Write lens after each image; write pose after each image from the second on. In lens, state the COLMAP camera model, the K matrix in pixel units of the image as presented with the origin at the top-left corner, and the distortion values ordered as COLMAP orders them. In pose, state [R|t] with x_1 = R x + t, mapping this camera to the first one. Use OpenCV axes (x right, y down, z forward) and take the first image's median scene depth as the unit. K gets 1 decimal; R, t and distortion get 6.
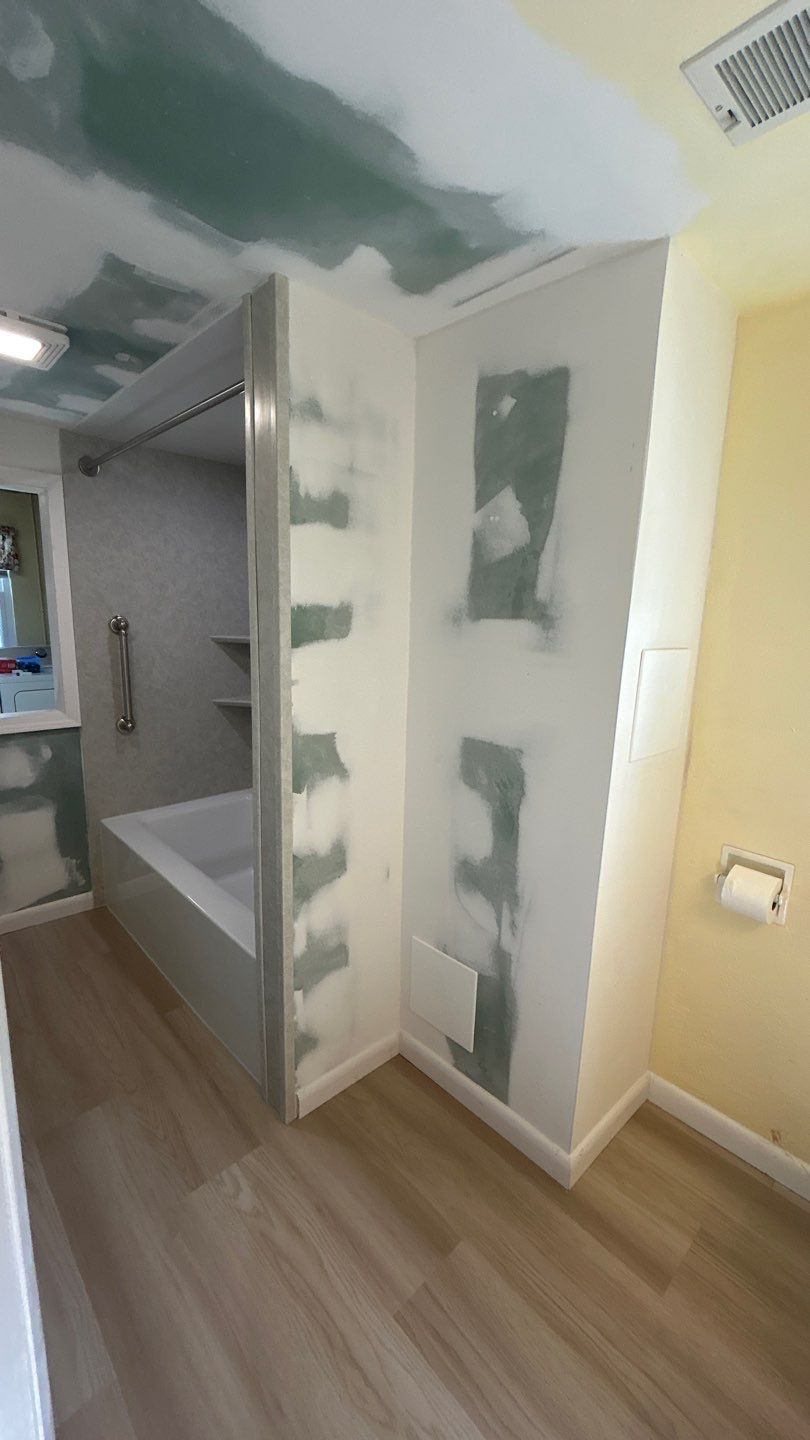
lens RADIAL K [[583.1, 0, 405.0], [0, 583.1, 720.0], [0, 0, 1]] dist [-0.003919, 0.000337]
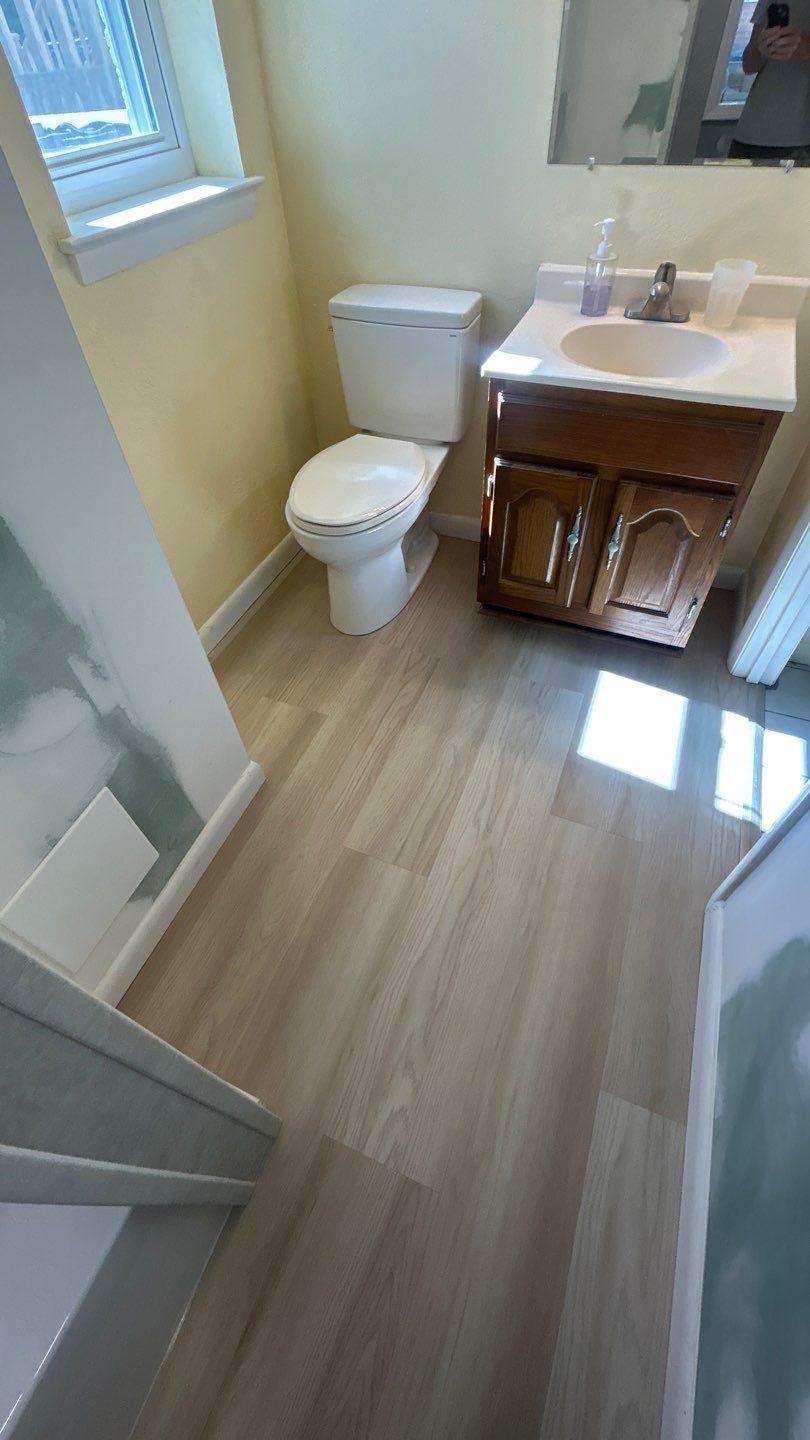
lens RADIAL K [[590.9, 0, 406.4], [0, 590.9, 719.6], [0, 0, 1]] dist [-0.001856, 0.000360]
pose [[-0.418776, -0.698849, 0.579859, -0.335361], [0.199766, 0.552009, 0.809555, -0.061567], [-0.885844, 0.454859, -0.091562, 0.737995]]
